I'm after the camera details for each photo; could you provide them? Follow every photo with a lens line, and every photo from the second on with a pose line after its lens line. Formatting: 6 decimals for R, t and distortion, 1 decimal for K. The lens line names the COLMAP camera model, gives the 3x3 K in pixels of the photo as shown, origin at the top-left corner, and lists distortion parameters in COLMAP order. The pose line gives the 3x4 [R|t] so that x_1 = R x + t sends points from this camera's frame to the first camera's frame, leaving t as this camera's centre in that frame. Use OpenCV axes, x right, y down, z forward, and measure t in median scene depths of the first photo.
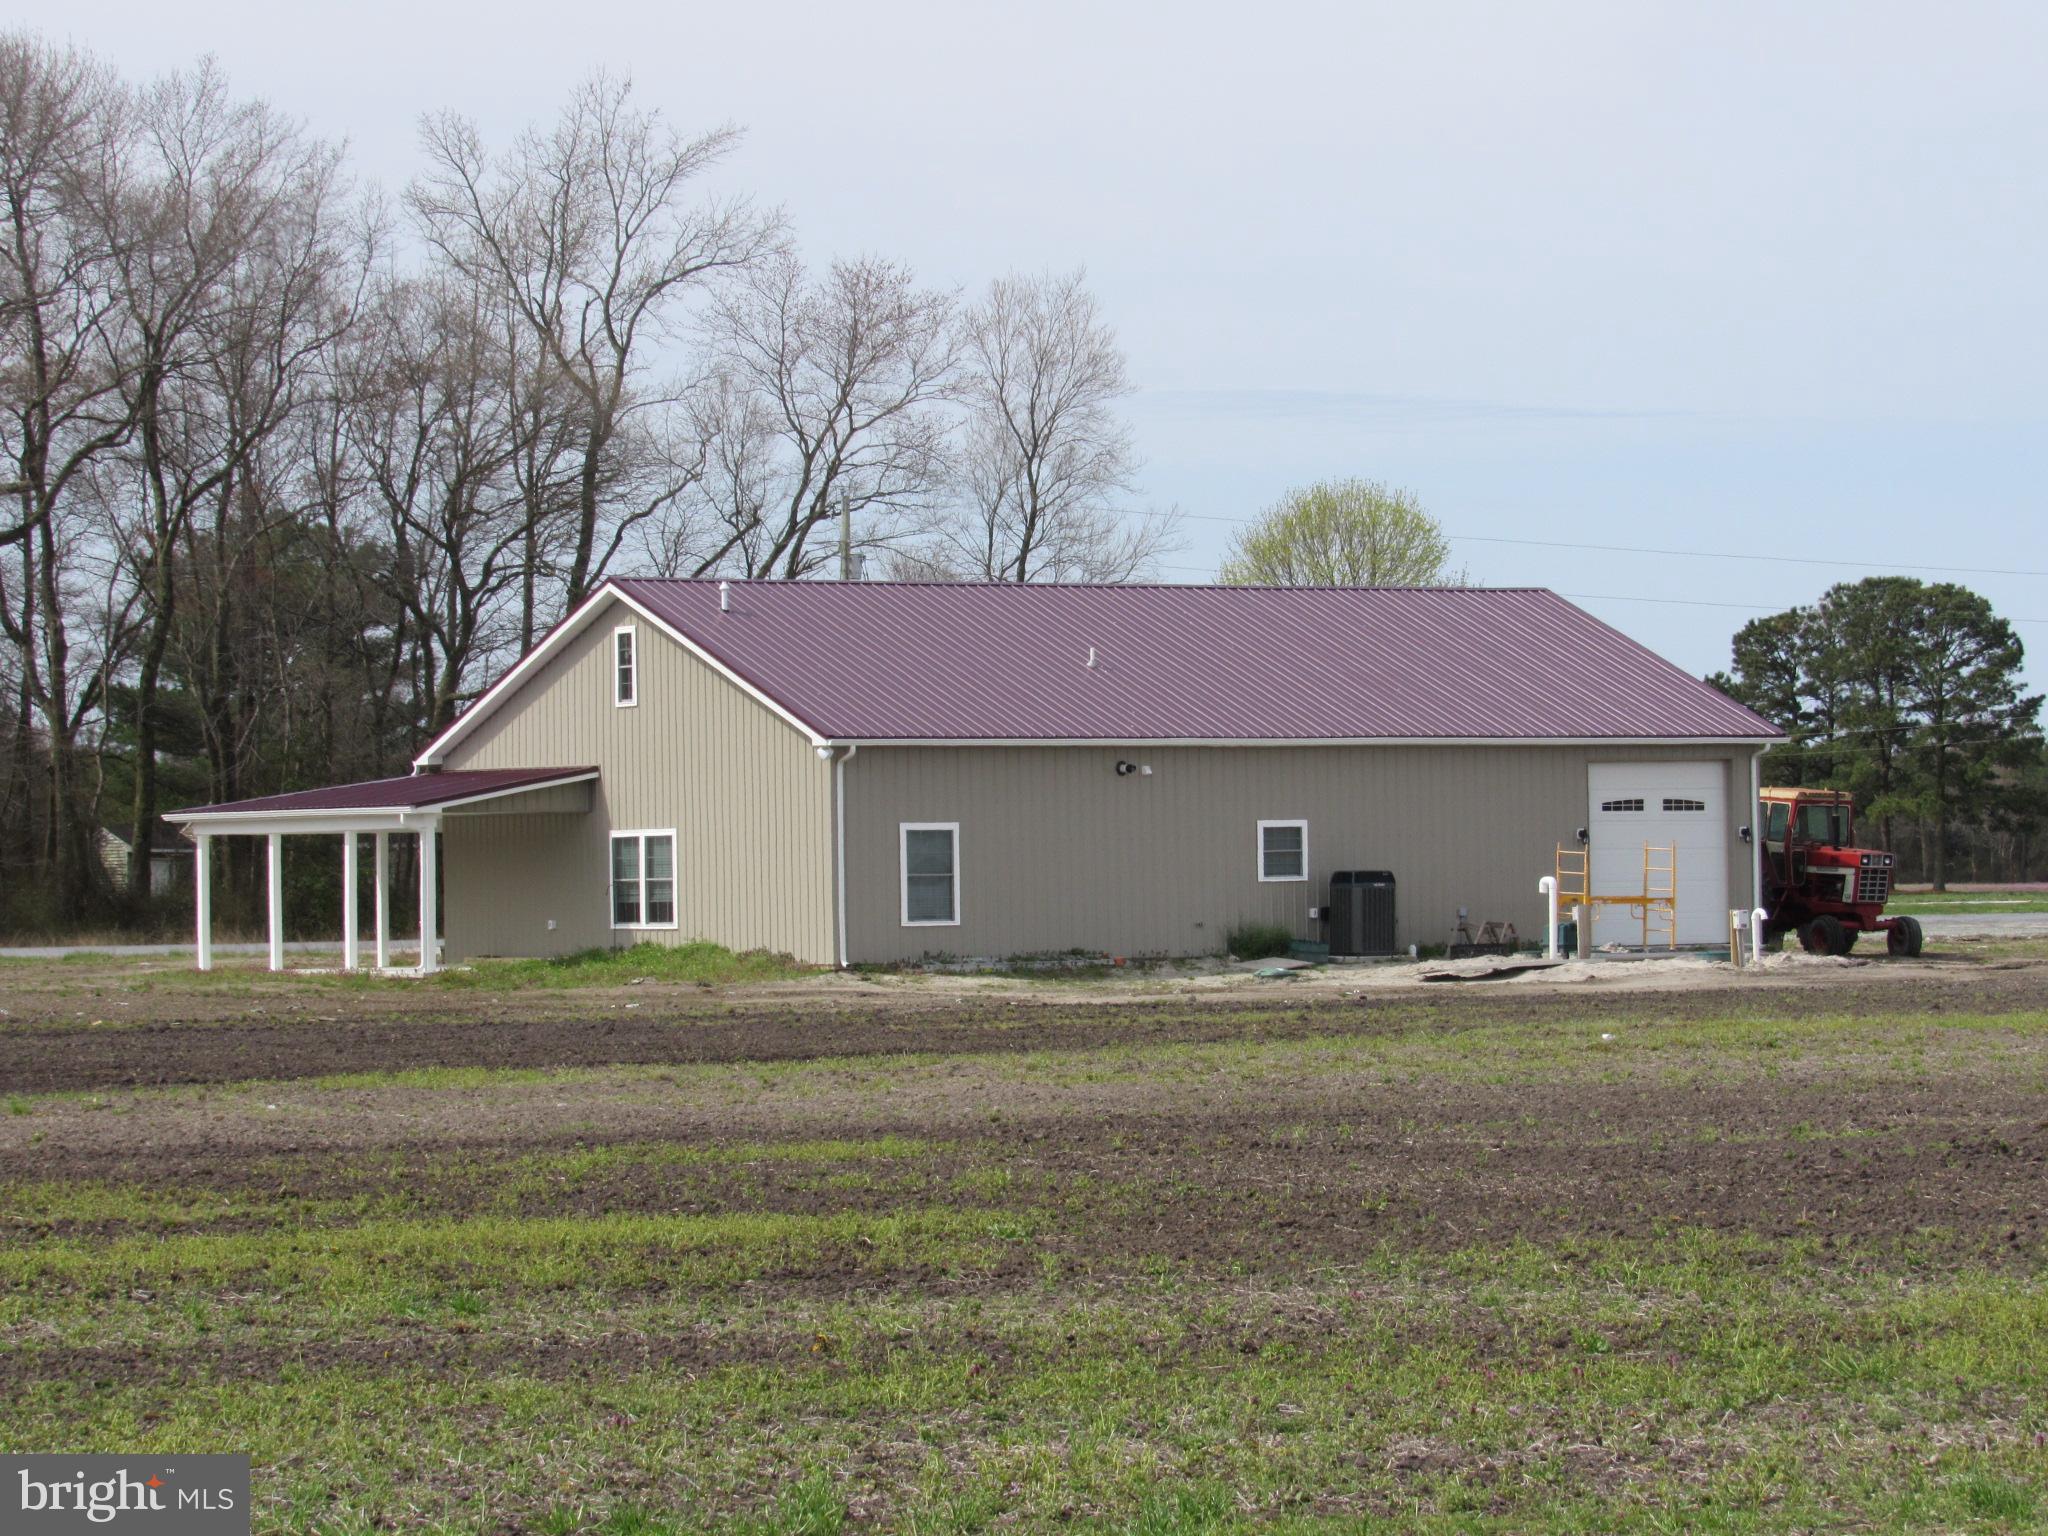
lens RADIAL K [[7247.1, 0, 1024.0], [0, 7247.1, 768.0], [0, 0, 1]] dist [0.032197, 0.160058]
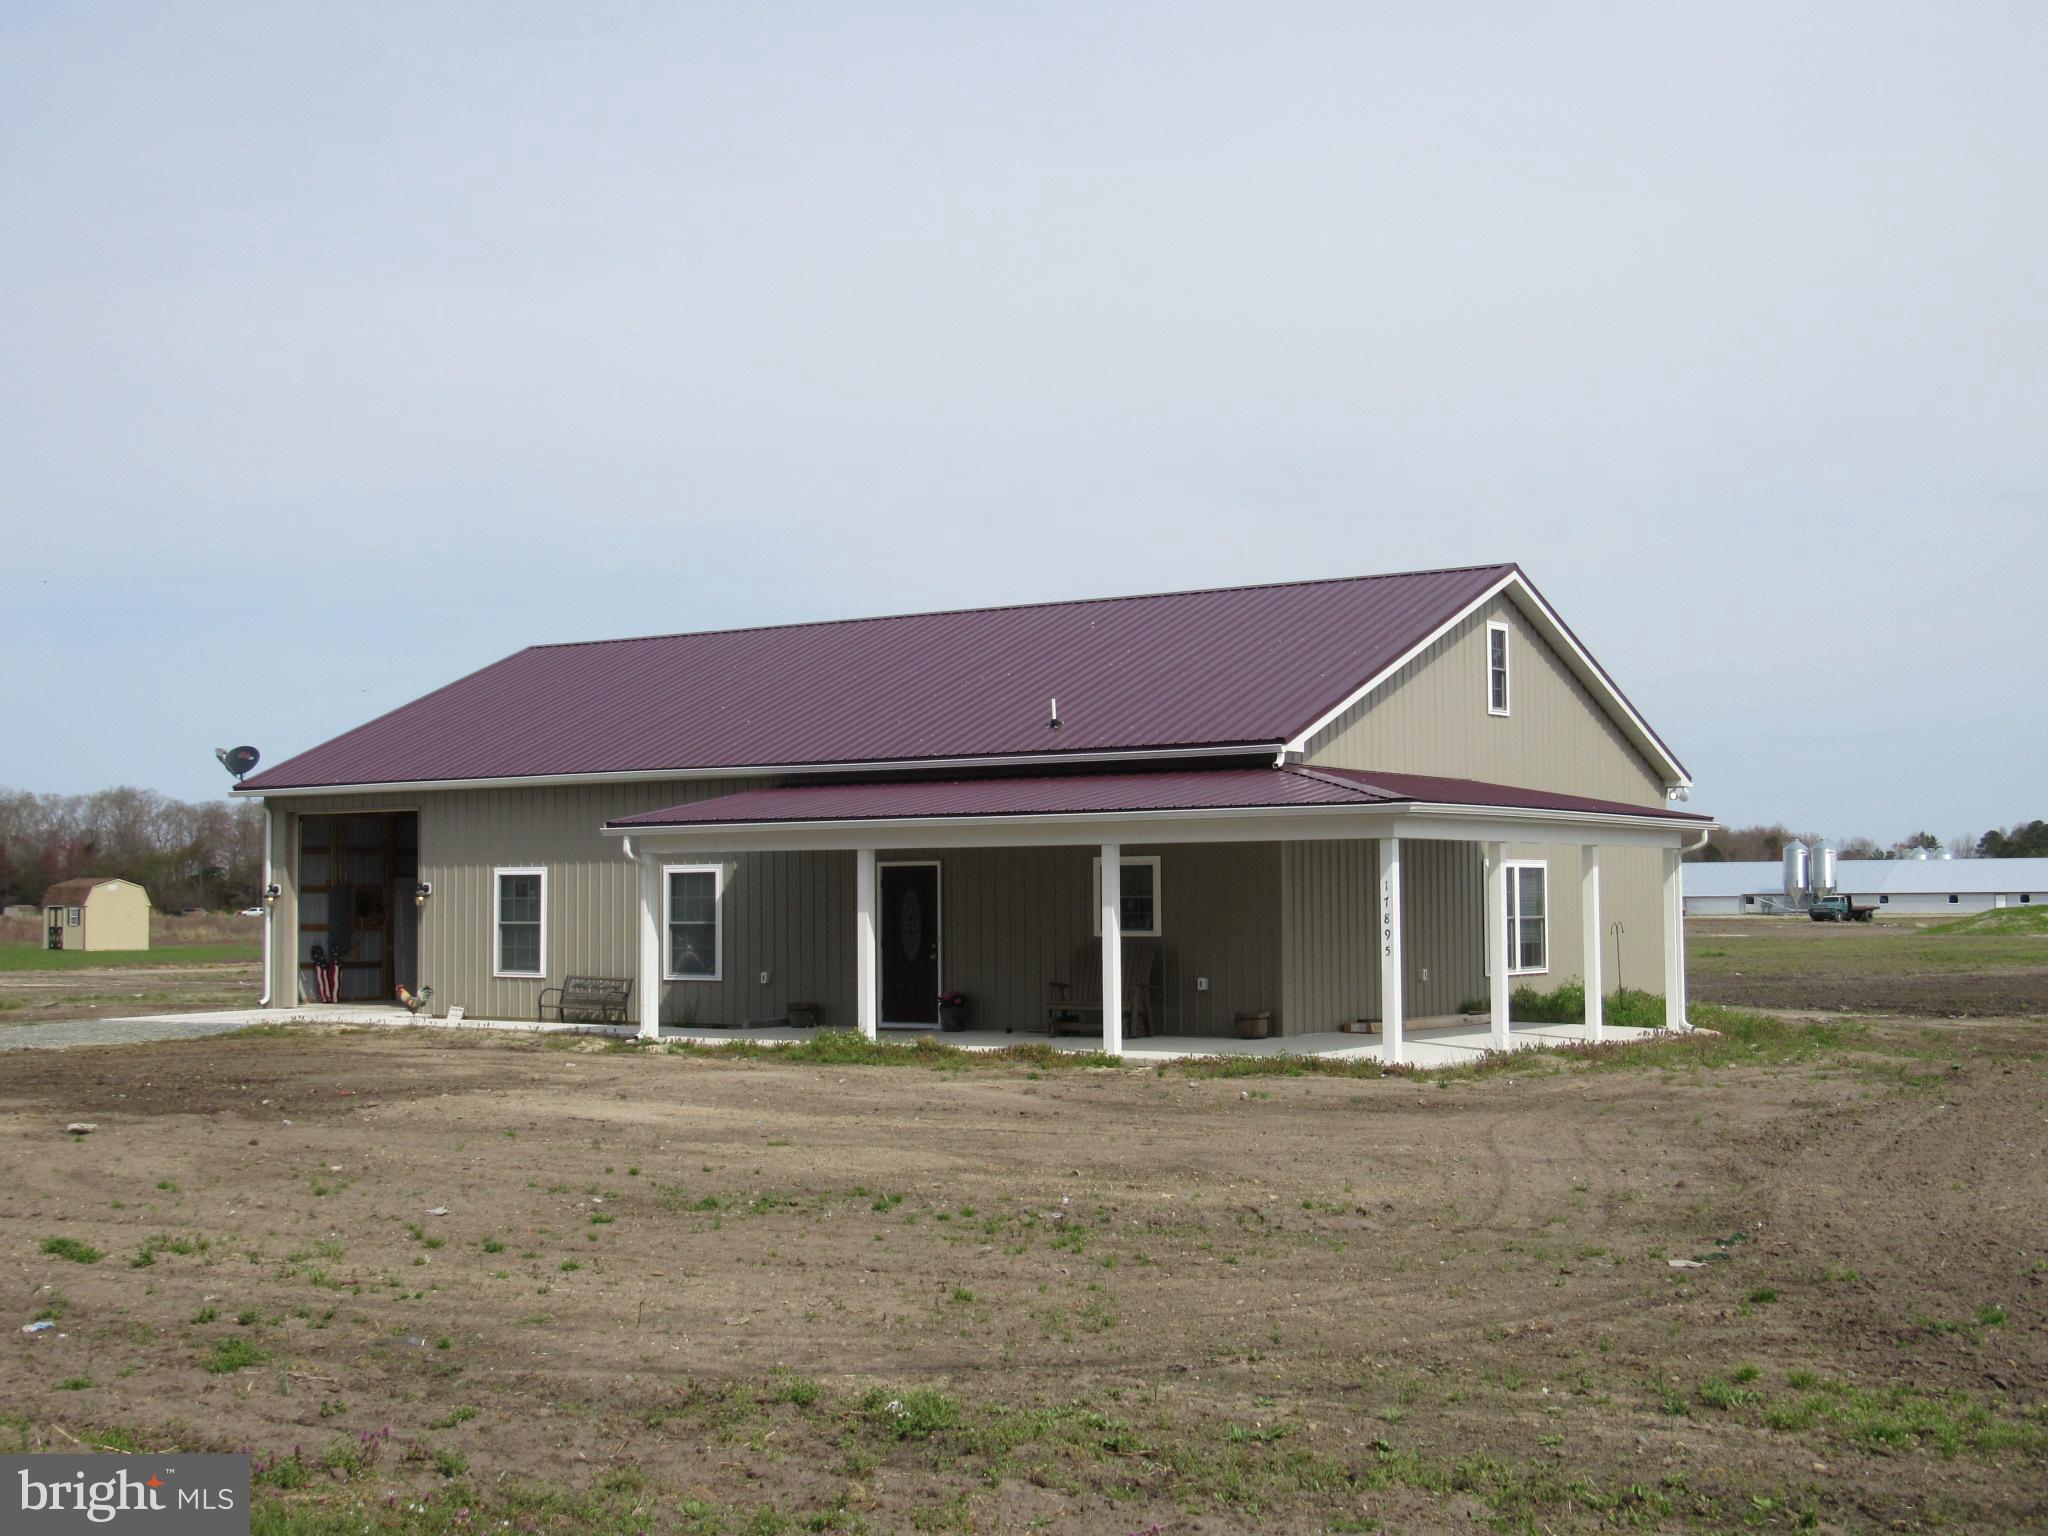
lens RADIAL K [[2636.2, 0, 1024.0], [0, 2636.2, 768.0], [0, 0, 1]] dist [-0.220738, -0.000210]
pose [[-0.370919, 0.065016, 0.926386, -0.318906], [-0.004169, 0.997420, -0.071670, 0.020022], [-0.928656, -0.030446, -0.369691, 1.163596]]
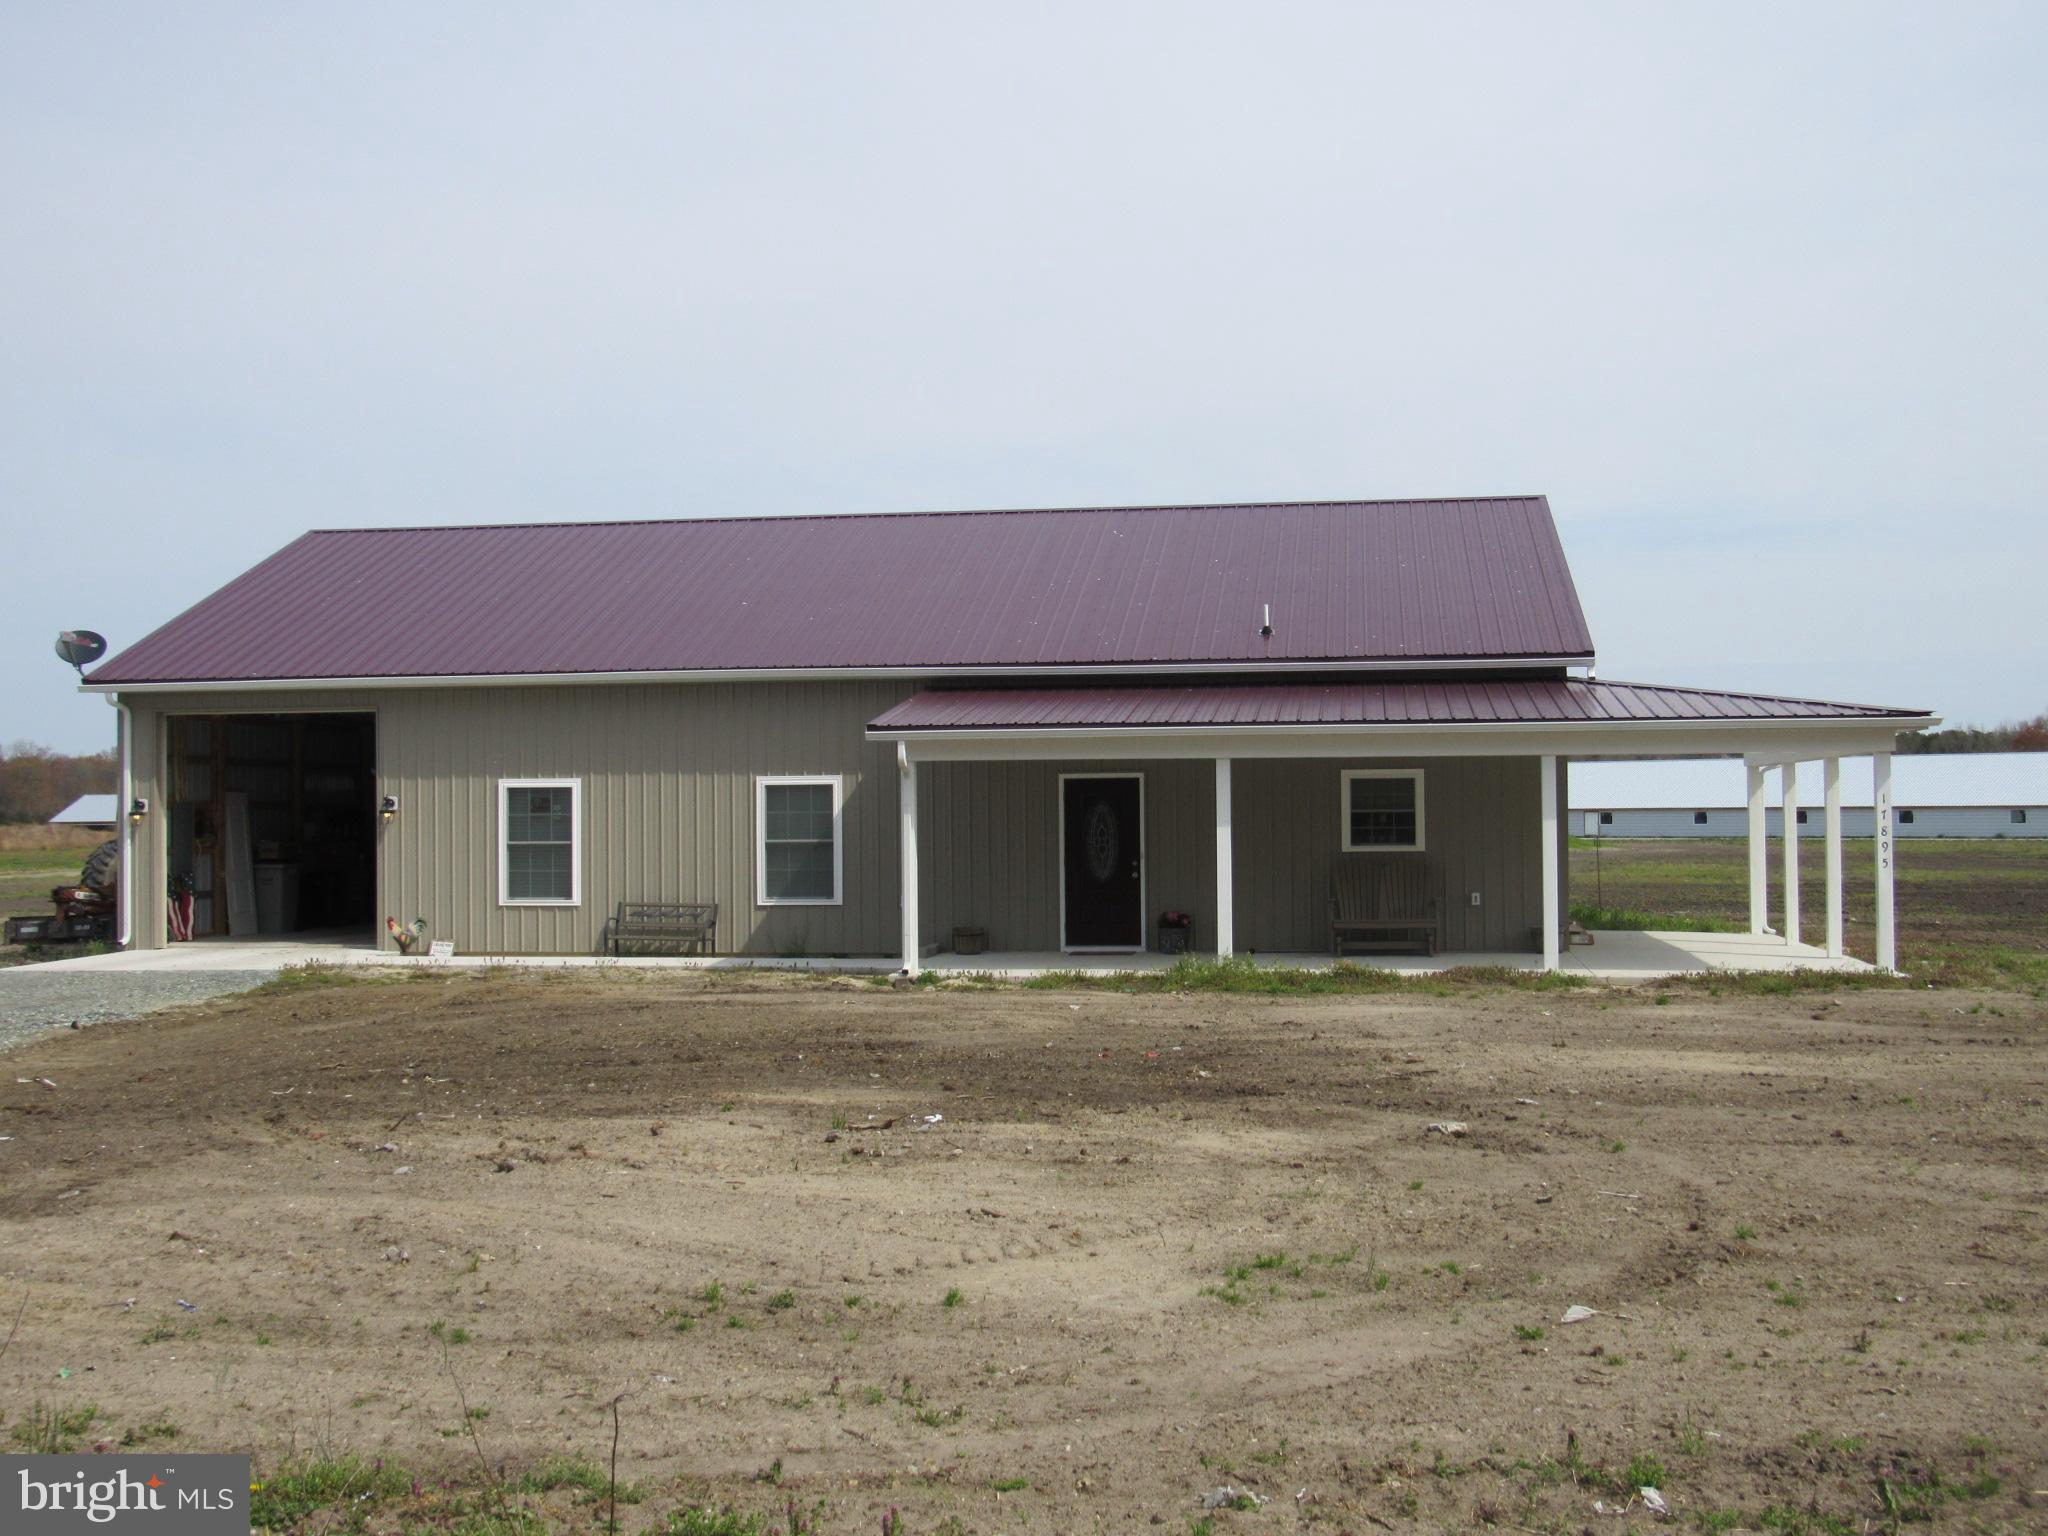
lens RADIAL K [[2304.8, 0, 1024.0], [0, 2304.8, 768.0], [0, 0, 1]] dist [-0.170786, 0.000374]
pose [[-0.746798, 0.035929, 0.664079, -0.201715], [0.006764, 0.998898, -0.046437, 0.019958], [-0.665016, -0.030188, -0.746219, 1.246226]]
